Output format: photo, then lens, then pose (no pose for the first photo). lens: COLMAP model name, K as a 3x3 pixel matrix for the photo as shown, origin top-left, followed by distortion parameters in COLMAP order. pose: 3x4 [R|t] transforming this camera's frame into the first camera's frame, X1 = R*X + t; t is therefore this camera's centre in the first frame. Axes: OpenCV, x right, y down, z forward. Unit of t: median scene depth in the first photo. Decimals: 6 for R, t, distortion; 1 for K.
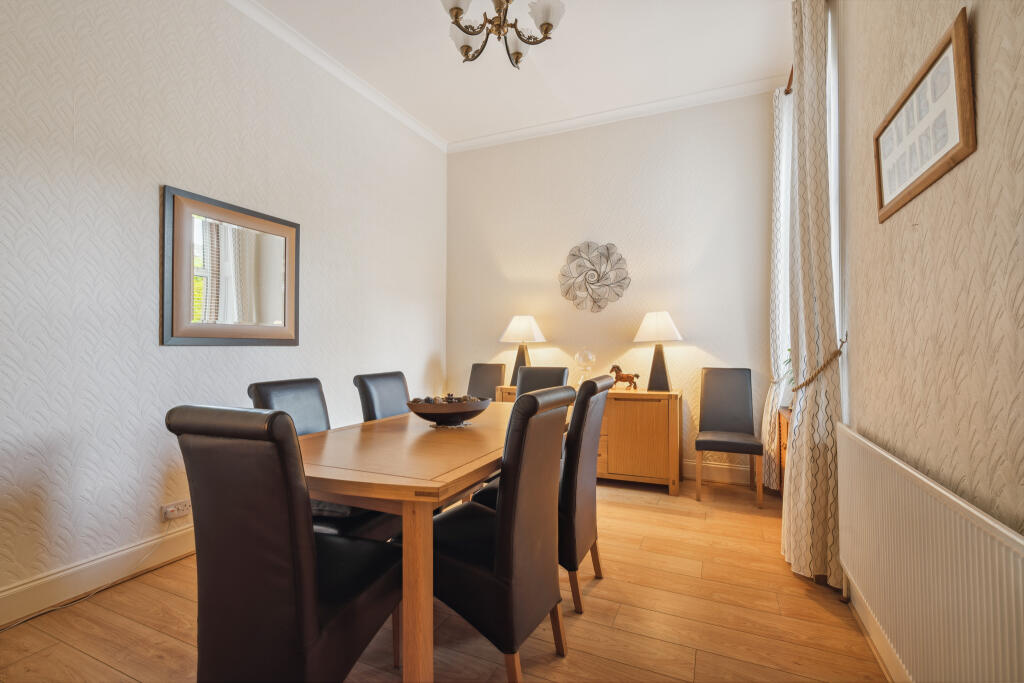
lens RADIAL K [[455.4, 0, 511.0], [0, 455.4, 341.6], [0, 0, 1]] dist [0.004073, 0.000165]
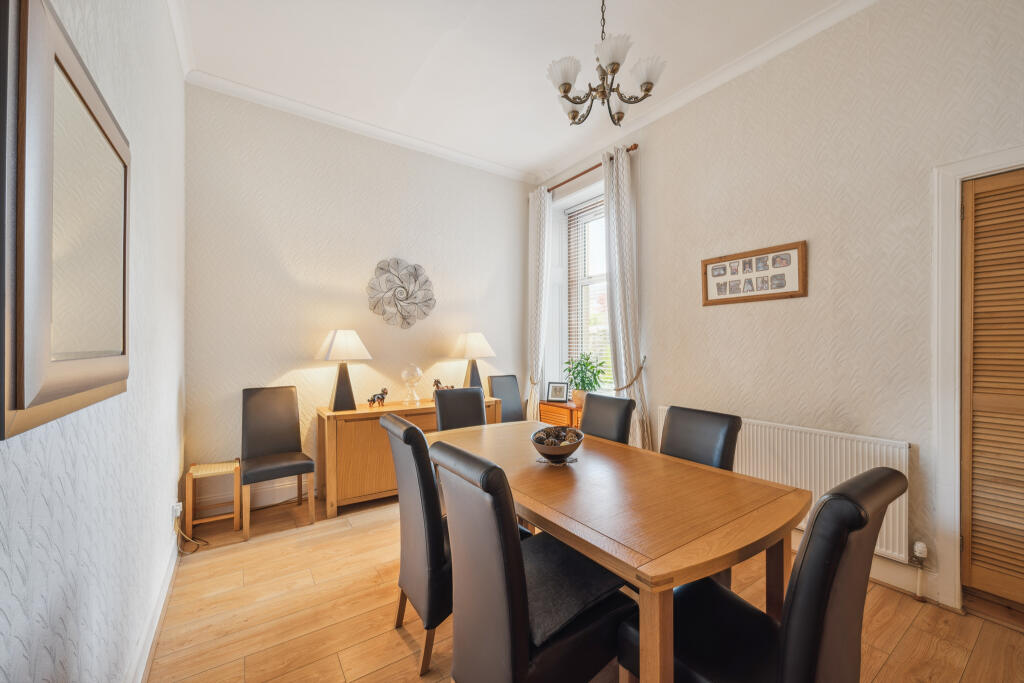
lens RADIAL K [[396.9, 0, 509.0], [0, 396.9, 340.2], [0, 0, 1]] dist [-0.004065, -0.000584]
pose [[0.525953, 0.004130, 0.850504, -0.453296], [-0.010805, 0.999940, 0.001826, -0.042086], [-0.850445, -0.010150, 0.525966, 0.326553]]
